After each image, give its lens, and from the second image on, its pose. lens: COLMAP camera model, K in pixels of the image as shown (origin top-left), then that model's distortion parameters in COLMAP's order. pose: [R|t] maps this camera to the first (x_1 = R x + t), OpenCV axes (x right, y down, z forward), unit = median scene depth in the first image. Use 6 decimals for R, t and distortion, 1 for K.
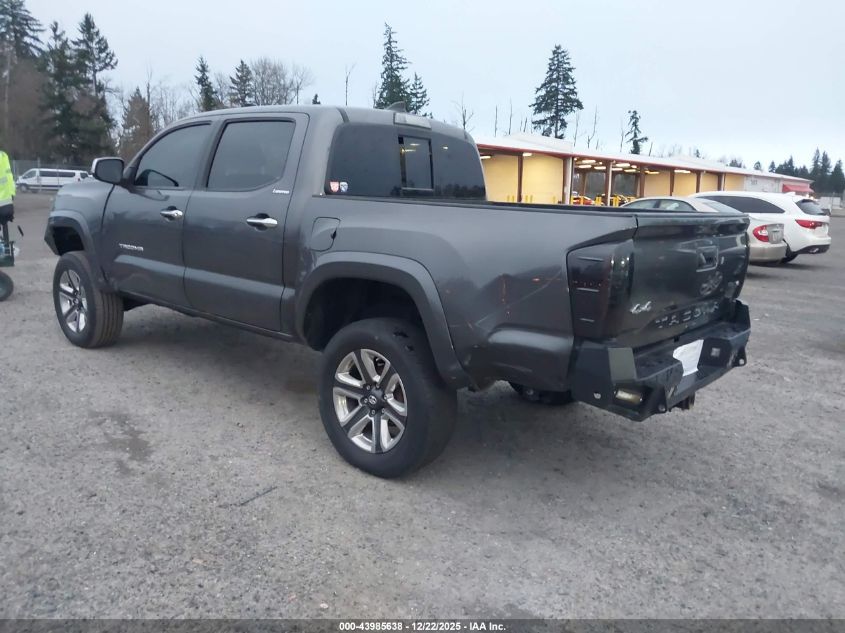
lens RADIAL K [[690.5, 0, 422.5], [0, 690.5, 316.5], [0, 0, 1]] dist [0.027155, -0.006655]
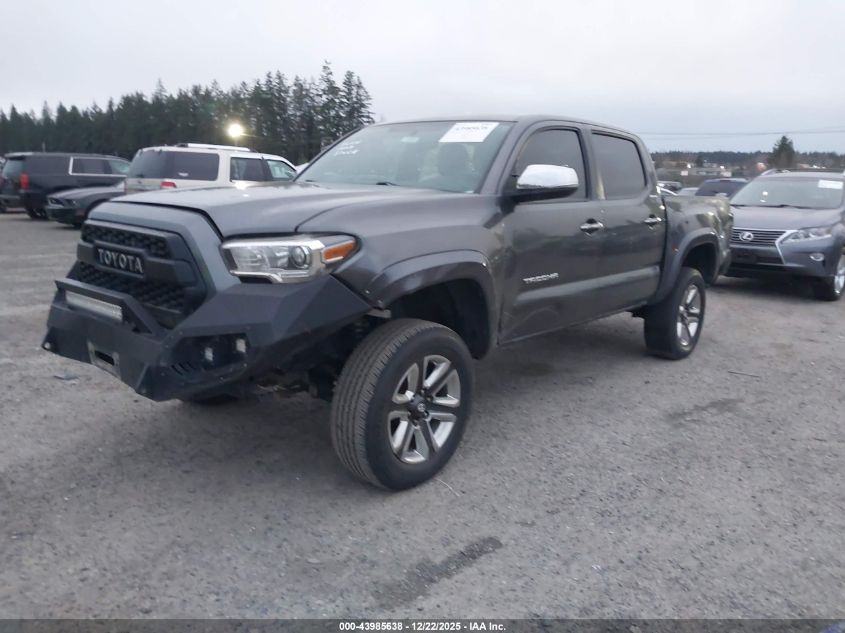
lens RADIAL K [[690.5, 0, 422.5], [0, 690.5, 316.5], [0, 0, 1]] dist [0.027155, -0.006655]
pose [[-0.040451, -0.200521, 0.978854, -1.380737], [0.190602, 0.960118, 0.204559, -0.282477], [-0.980834, 0.194846, -0.000618, 1.307122]]
